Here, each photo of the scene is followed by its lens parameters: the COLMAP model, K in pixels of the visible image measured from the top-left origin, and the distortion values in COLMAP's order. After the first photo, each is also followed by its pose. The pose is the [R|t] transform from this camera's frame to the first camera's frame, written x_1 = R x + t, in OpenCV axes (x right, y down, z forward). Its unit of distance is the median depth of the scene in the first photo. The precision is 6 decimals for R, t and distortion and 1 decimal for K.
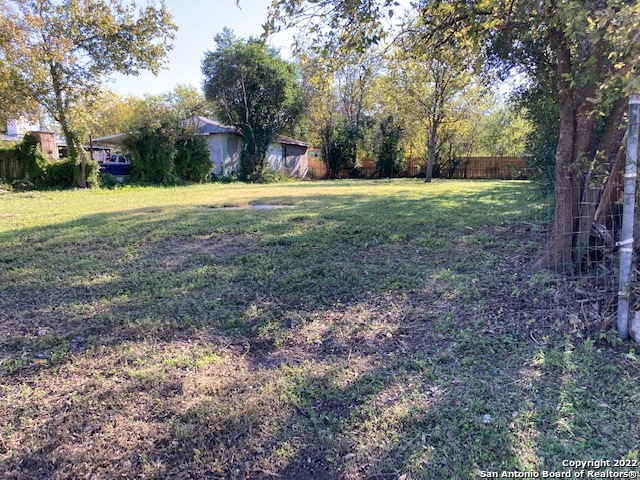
lens RADIAL K [[529.8, 0, 317.6], [0, 529.8, 240.6], [0, 0, 1]] dist [0.050659, -0.052678]
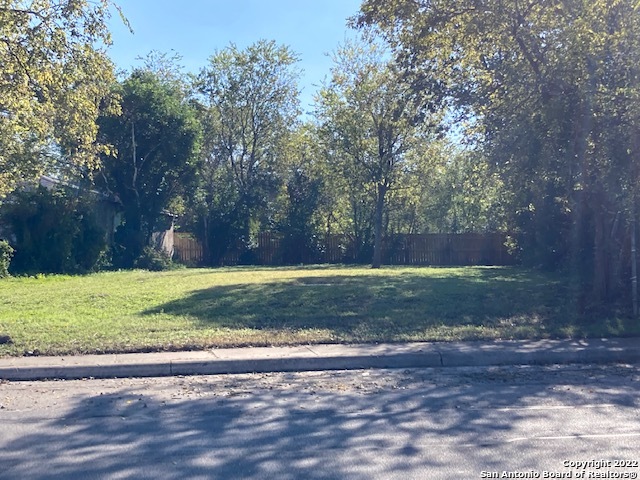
lens RADIAL K [[1043.3, 0, 319.6], [0, 1043.3, 242.4], [0, 0, 1]] dist [0.244625, 0.000000]
pose [[0.968949, -0.003838, 0.247231, -0.175114], [0.039060, 0.989701, -0.137721, 0.039826], [-0.244156, 0.143102, 0.959119, -0.289900]]
